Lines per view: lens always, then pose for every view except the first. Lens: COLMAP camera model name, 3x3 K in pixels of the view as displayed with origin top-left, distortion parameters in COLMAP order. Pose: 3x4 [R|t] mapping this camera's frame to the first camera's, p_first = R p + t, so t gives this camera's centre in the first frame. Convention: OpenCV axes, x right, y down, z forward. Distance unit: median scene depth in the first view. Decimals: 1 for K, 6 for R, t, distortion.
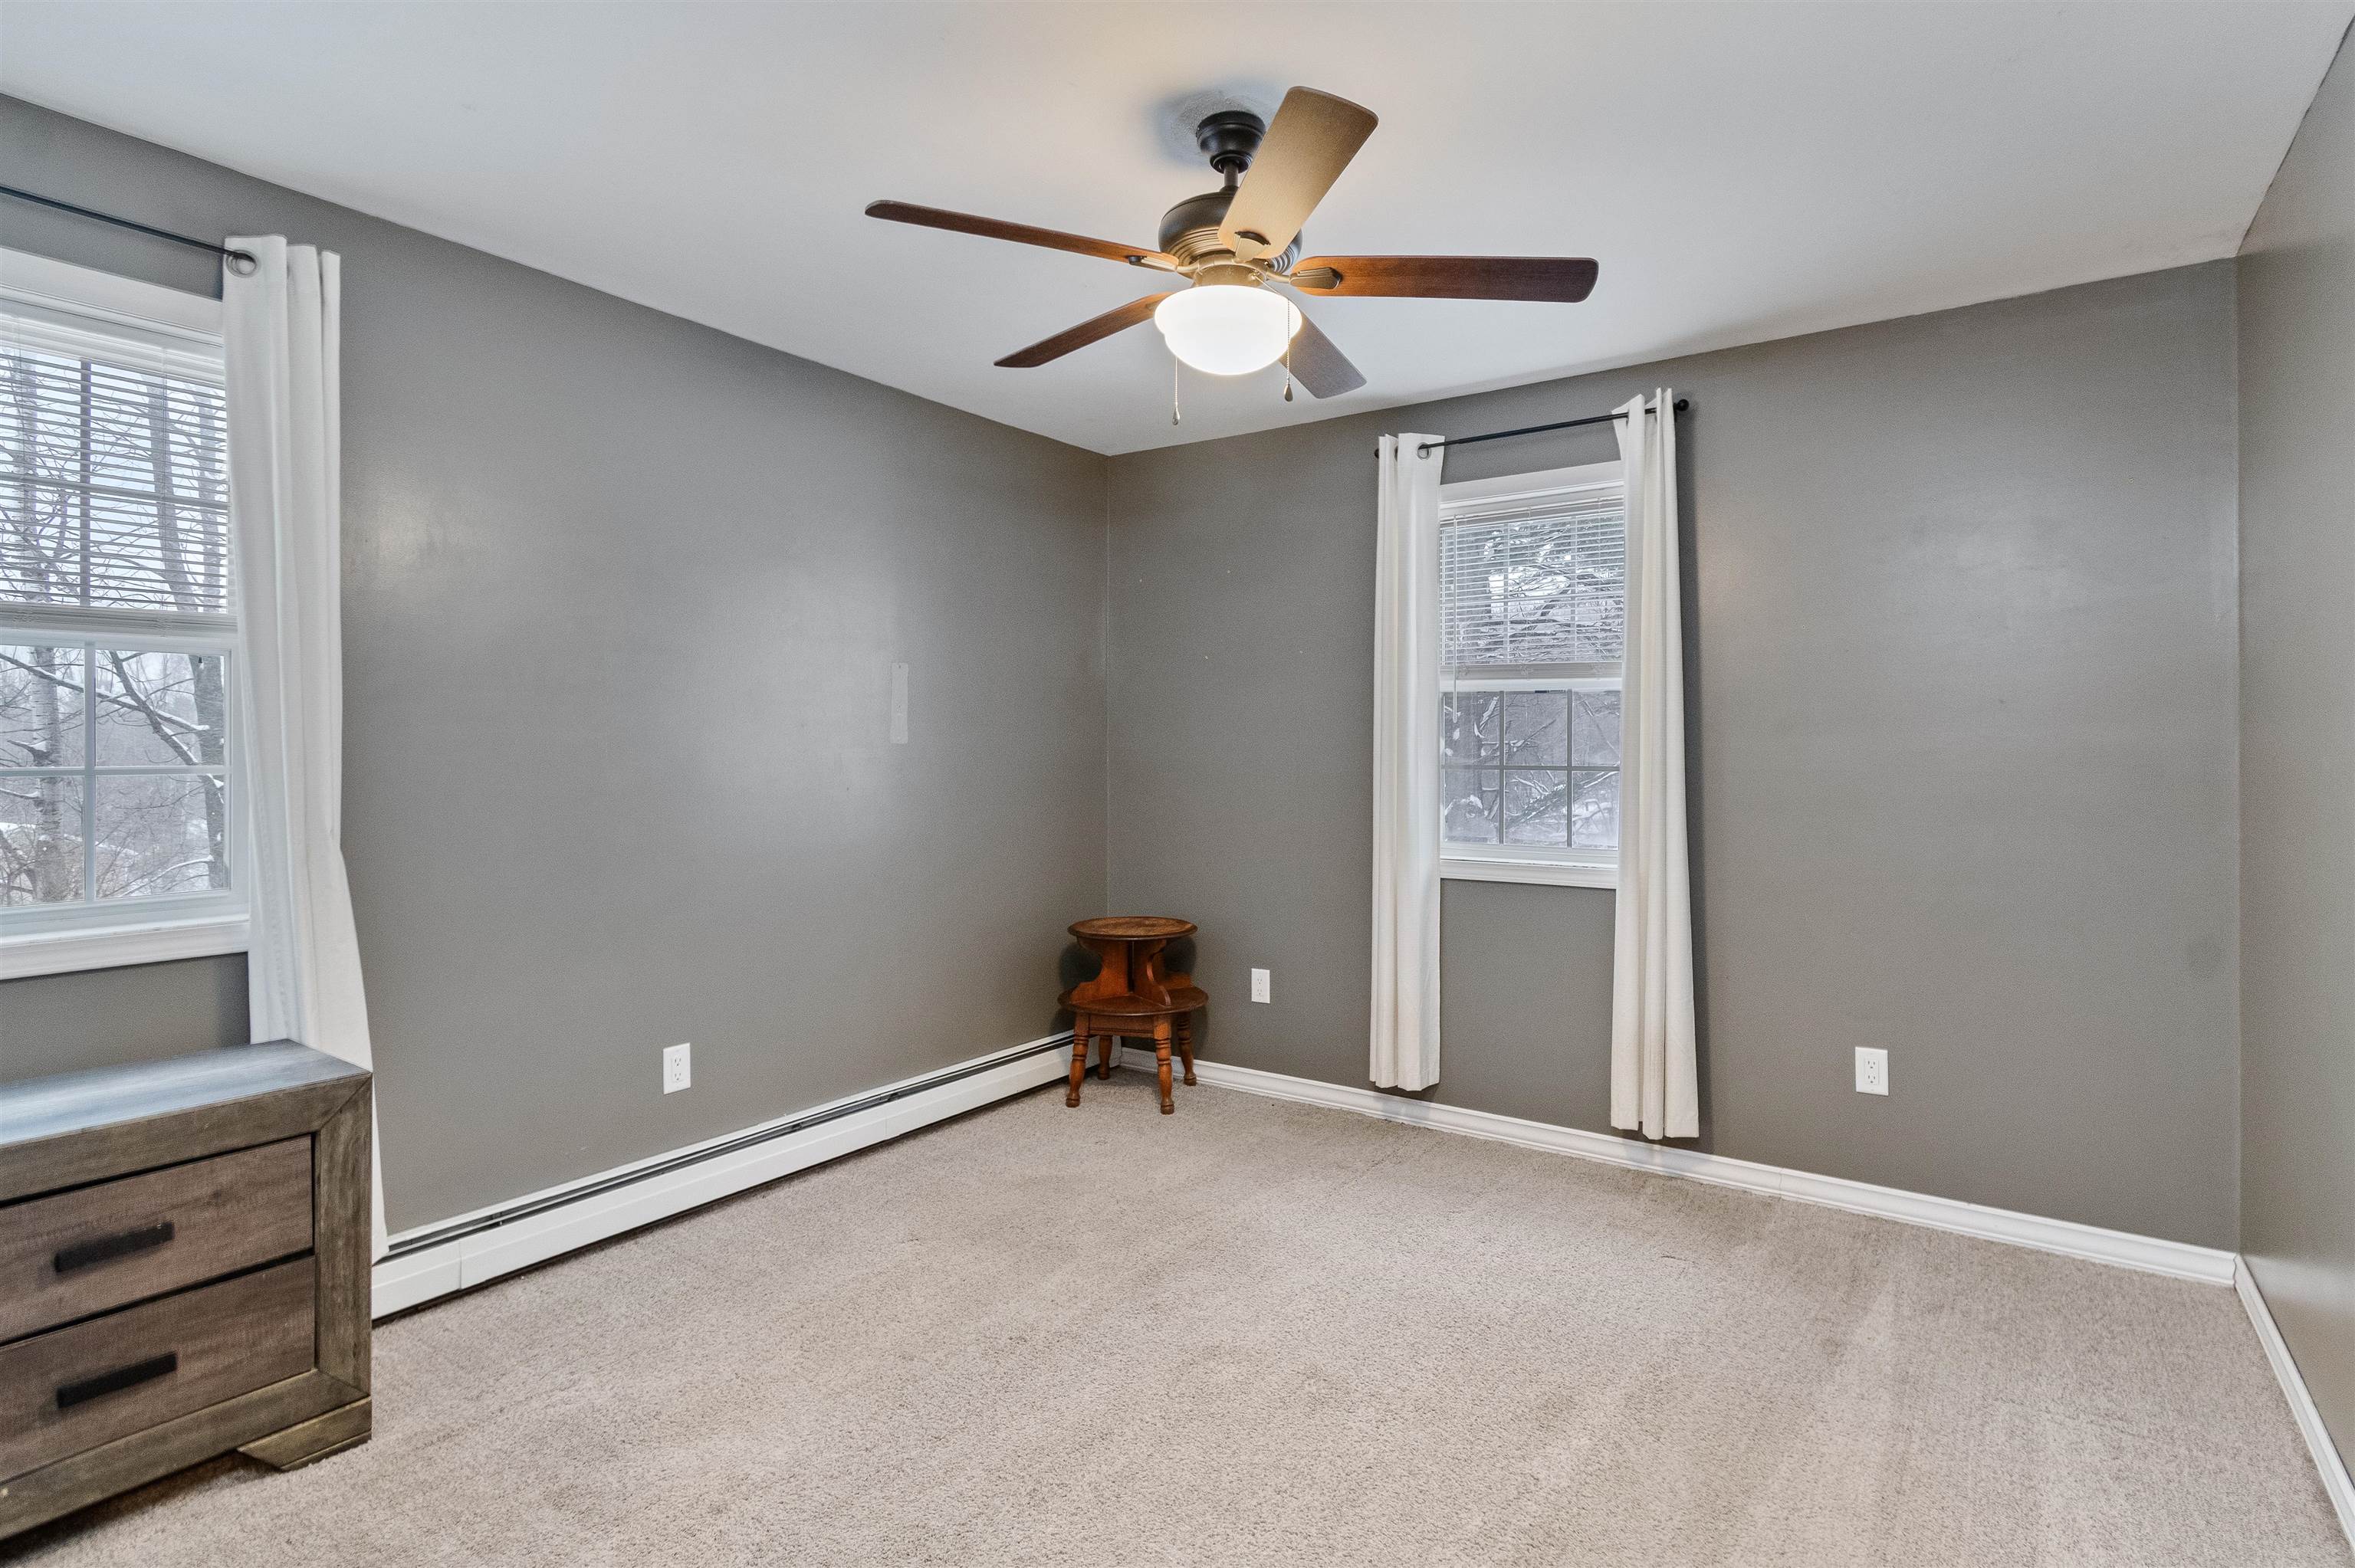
lens RADIAL K [[1144.7, 0, 1189.6], [0, 1144.7, 798.0], [0, 0, 1]] dist [0.022909, -0.000102]
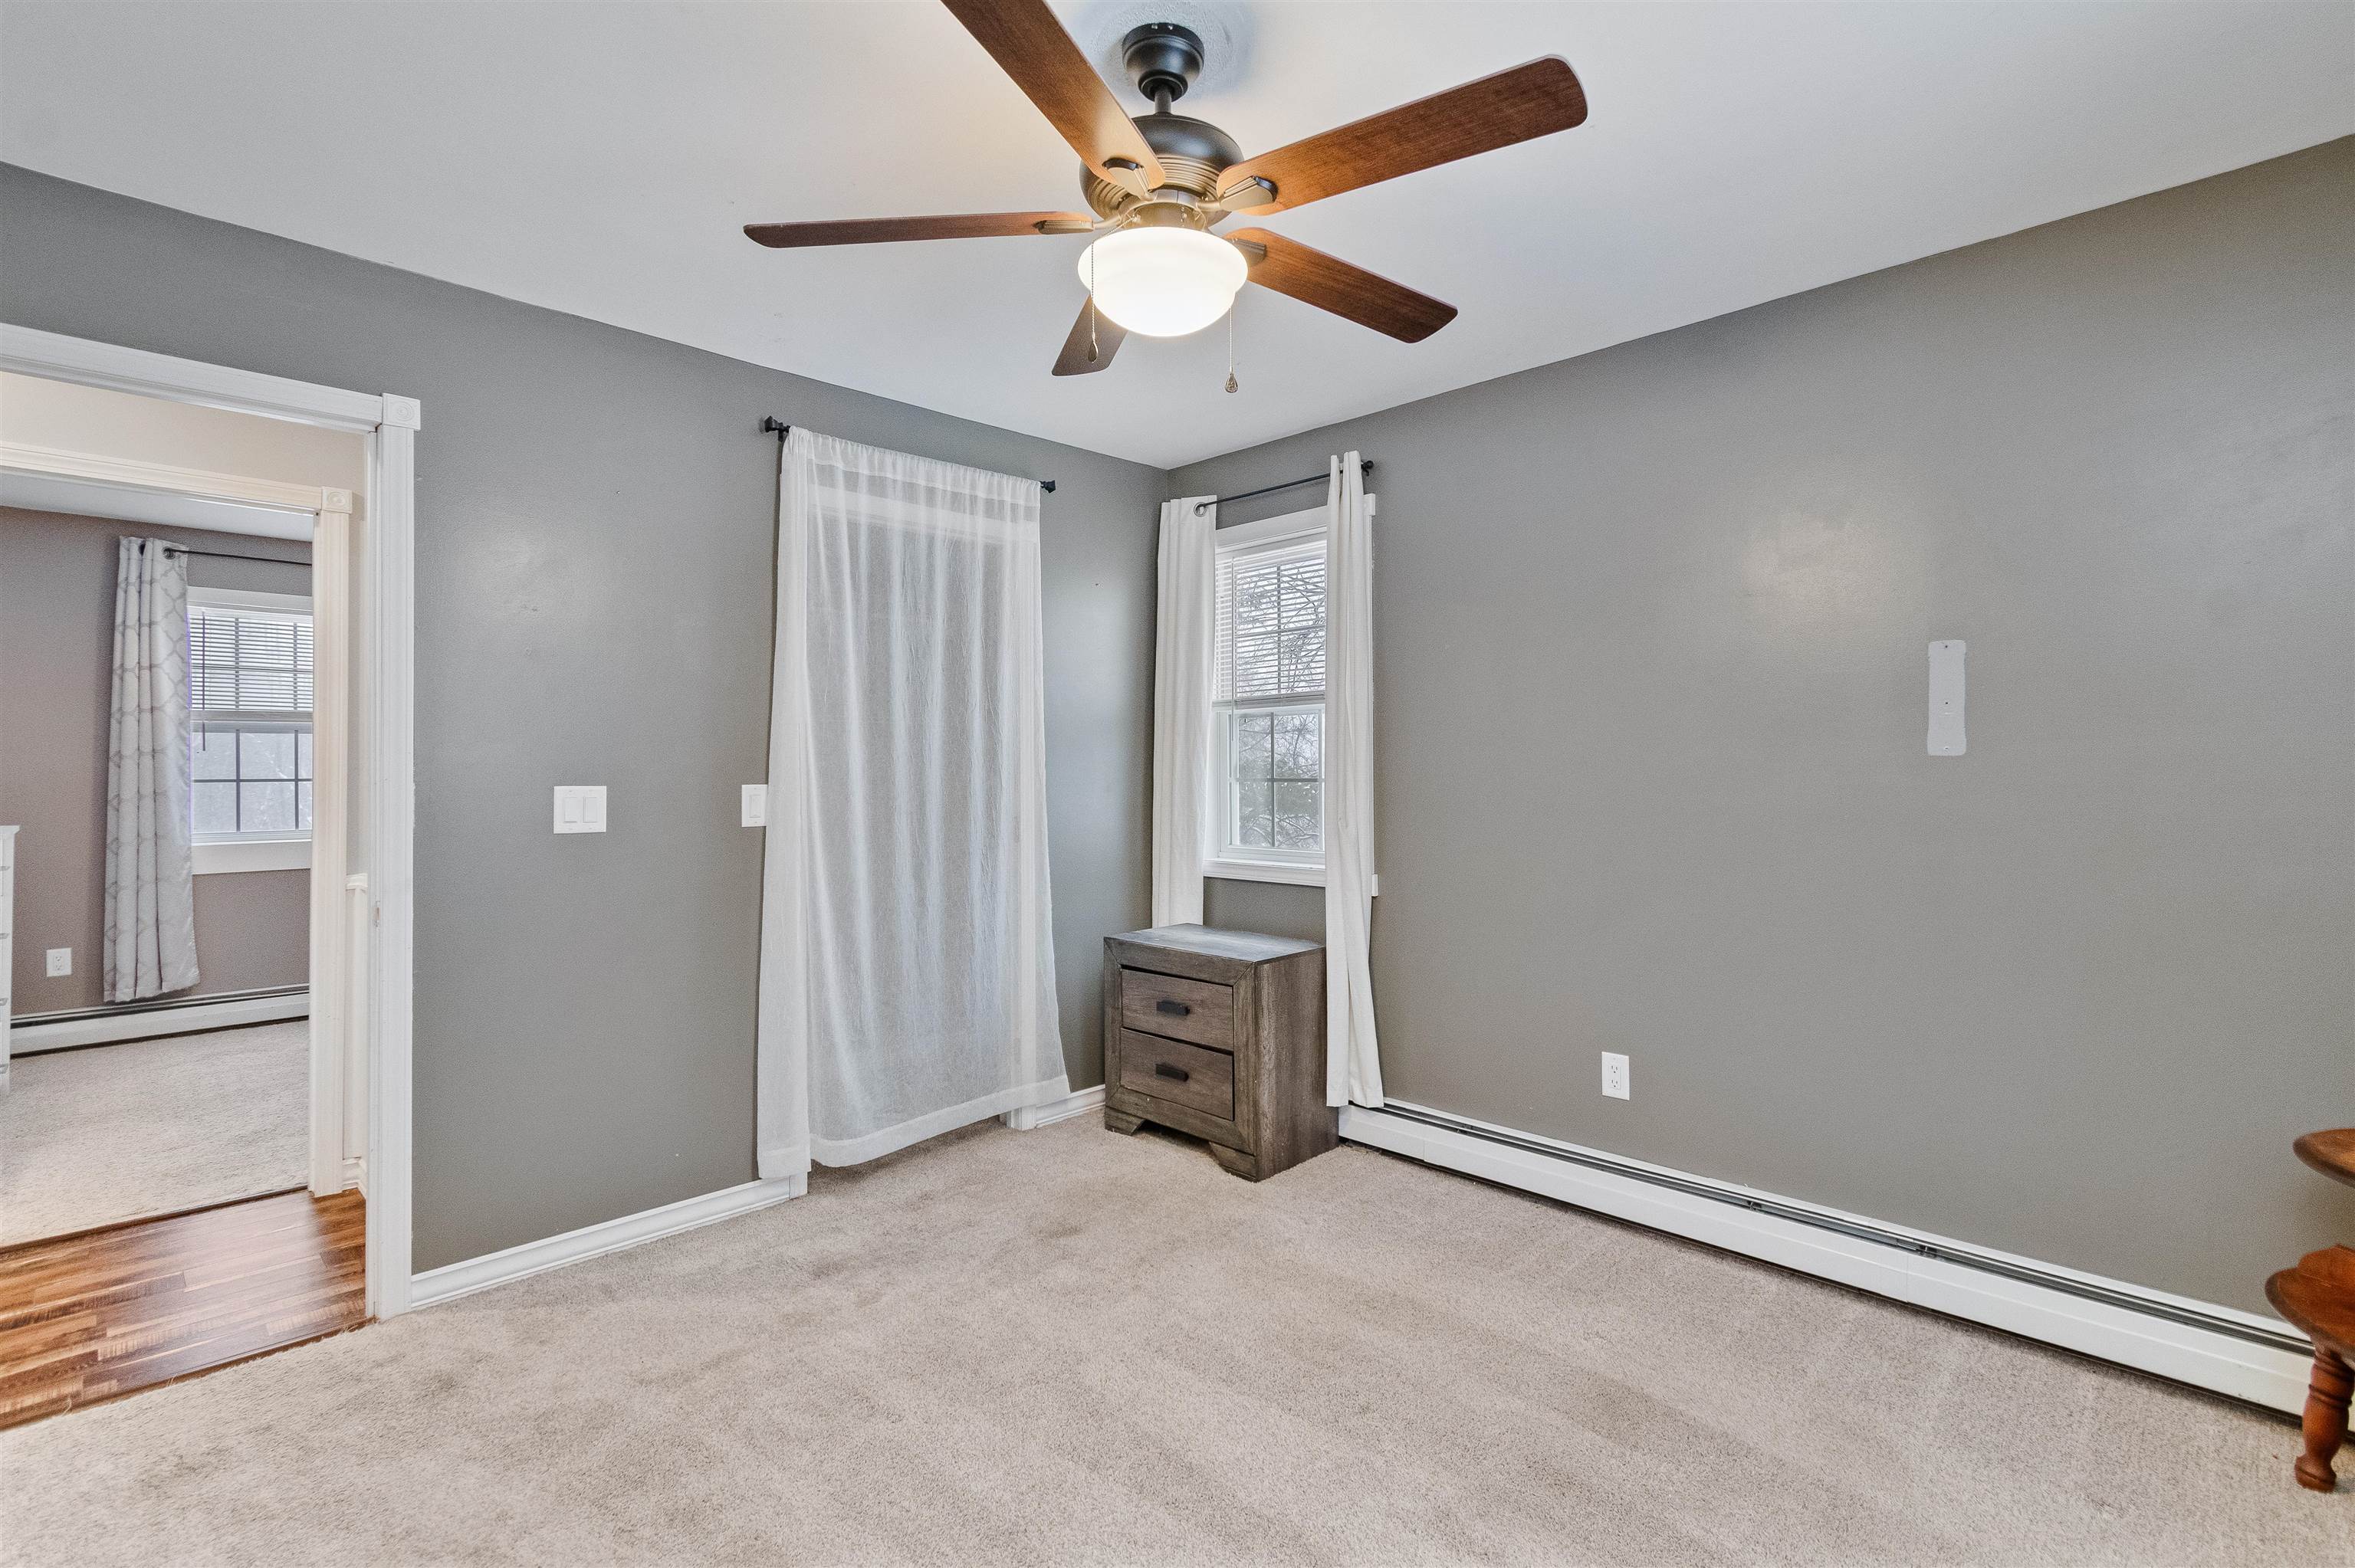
lens RADIAL K [[1084.4, 0, 1191.8], [0, 1084.4, 785.6], [0, 0, 1]] dist [0.002942, 0.000420]
pose [[-0.155714, 0.016864, -0.987658, 0.861200], [-0.035029, 0.999131, 0.022582, -0.047428], [0.987181, 0.038113, -0.154988, 1.180522]]
